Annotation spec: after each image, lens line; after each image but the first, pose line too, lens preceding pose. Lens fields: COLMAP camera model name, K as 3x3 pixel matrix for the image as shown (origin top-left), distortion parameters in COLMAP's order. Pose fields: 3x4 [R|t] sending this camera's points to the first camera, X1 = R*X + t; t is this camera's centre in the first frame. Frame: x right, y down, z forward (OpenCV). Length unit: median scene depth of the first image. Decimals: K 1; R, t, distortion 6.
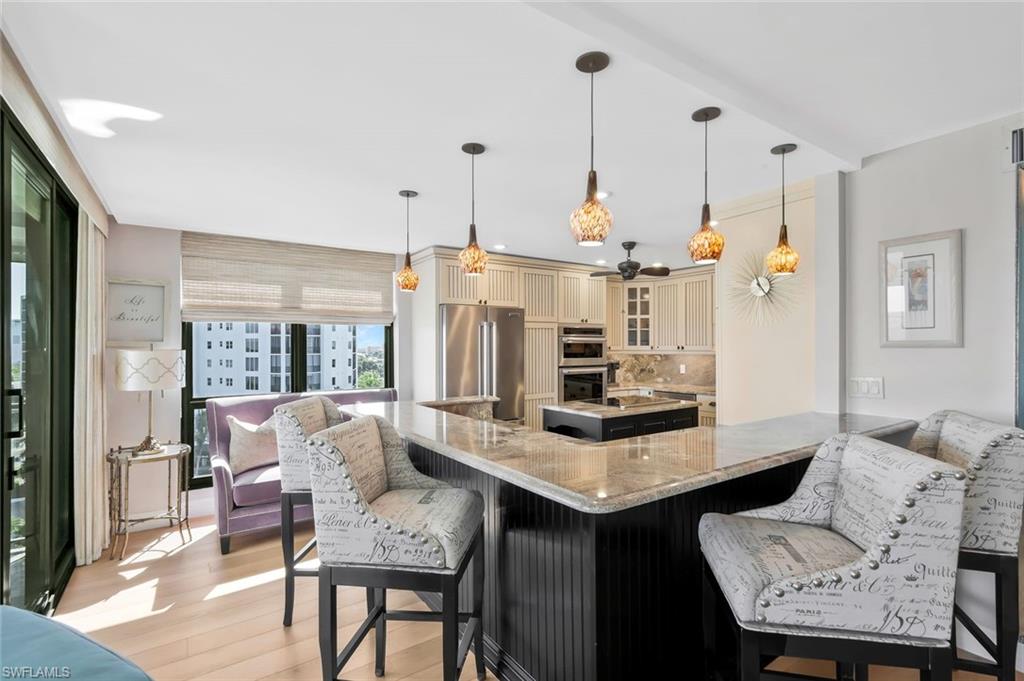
lens RADIAL K [[478.5, 0, 511.8], [0, 478.5, 339.6], [0, 0, 1]] dist [0.011884, -0.002595]
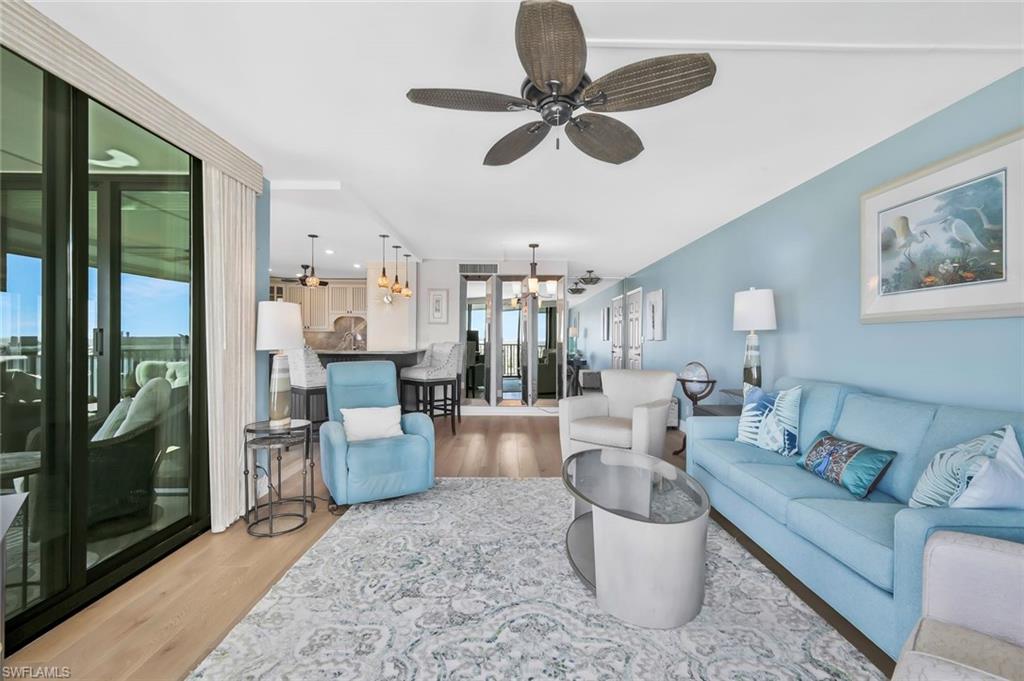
lens RADIAL K [[478.5, 0, 522.5], [0, 478.5, 335.3], [0, 0, 1]] dist [0.011884, -0.002595]
pose [[0.543919, -0.003789, 0.839129, -1.426740], [-0.009910, 0.999891, 0.010938, 0.051746], [-0.839079, -0.014265, 0.543822, -1.128722]]
